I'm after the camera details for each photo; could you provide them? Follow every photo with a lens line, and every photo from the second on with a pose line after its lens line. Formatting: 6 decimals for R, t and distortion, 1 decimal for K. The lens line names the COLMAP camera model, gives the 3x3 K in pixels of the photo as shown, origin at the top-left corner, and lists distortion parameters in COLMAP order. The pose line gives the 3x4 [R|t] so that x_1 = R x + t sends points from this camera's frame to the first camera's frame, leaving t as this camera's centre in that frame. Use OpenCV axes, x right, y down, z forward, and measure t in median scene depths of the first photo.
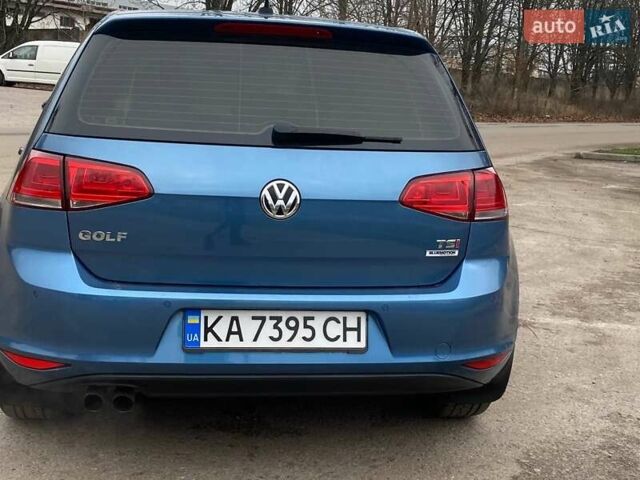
lens RADIAL K [[919.8, 0, 308.5], [0, 919.8, 255.5], [0, 0, 1]] dist [0.106041, 0.000000]
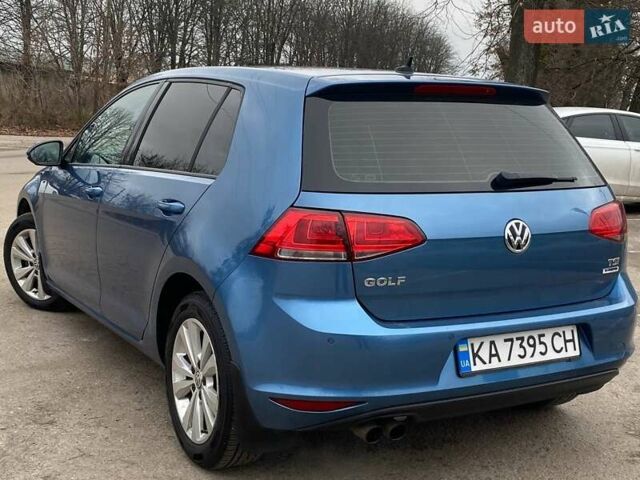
lens RADIAL K [[919.8, 0, 329.8], [0, 919.8, 241.0], [0, 0, 1]] dist [0.106041, 0.000000]
pose [[0.921184, -0.077261, 0.381381, -0.675712], [0.087826, 0.996082, -0.010345, -0.061871], [-0.379087, 0.043025, 0.924360, 0.007321]]
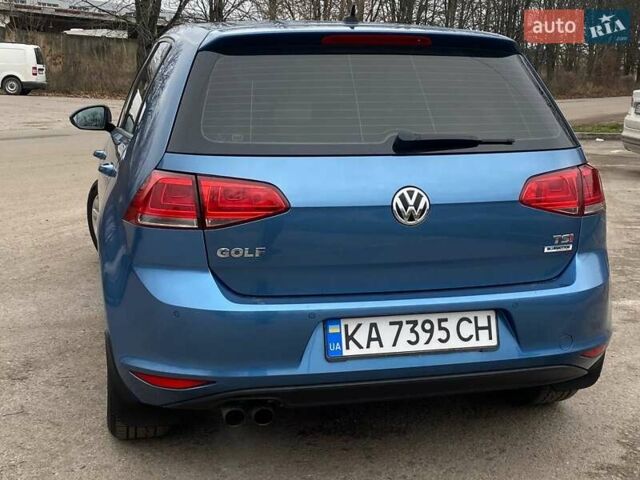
lens RADIAL K [[919.8, 0, 325.2], [0, 919.8, 236.1], [0, 0, 1]] dist [0.106041, 0.000000]
pose [[0.993517, -0.058802, 0.097293, -0.219936], [0.059471, 0.998222, -0.003992, -0.028283], [-0.096885, 0.009752, 0.995248, -0.009290]]
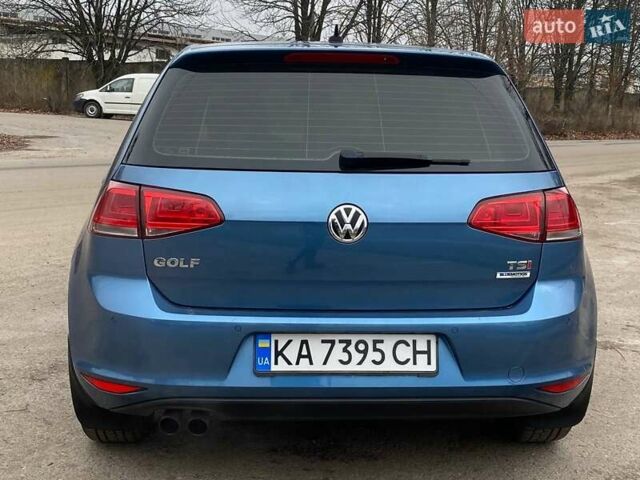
lens RADIAL K [[919.8, 0, 322.2], [0, 919.8, 244.7], [0, 0, 1]] dist [0.106041, 0.000000]
pose [[0.996153, -0.015842, -0.086188, 0.027286], [0.012707, 0.999242, -0.036797, -0.000957], [0.086705, 0.035560, 0.995599, -0.008648]]
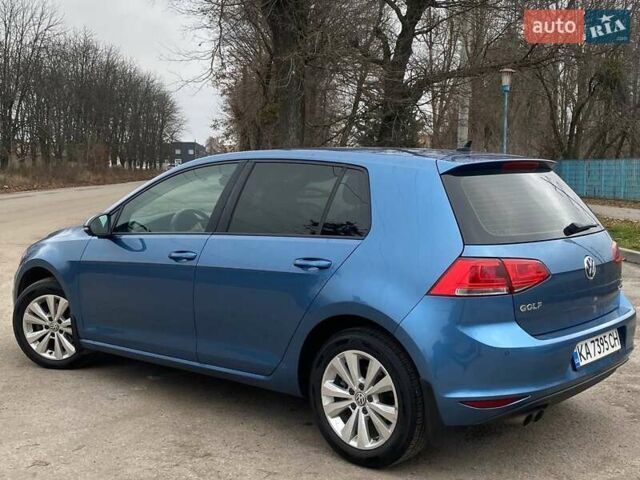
lens RADIAL K [[858.7, 0, 321.2], [0, 858.7, 238.0], [0, 0, 1]] dist [0.111884, 0.000000]
pose [[0.739886, -0.112025, 0.663339, -1.364604], [0.162692, 0.986565, -0.014854, -0.162402], [-0.652763, 0.118910, 0.748171, 0.141935]]
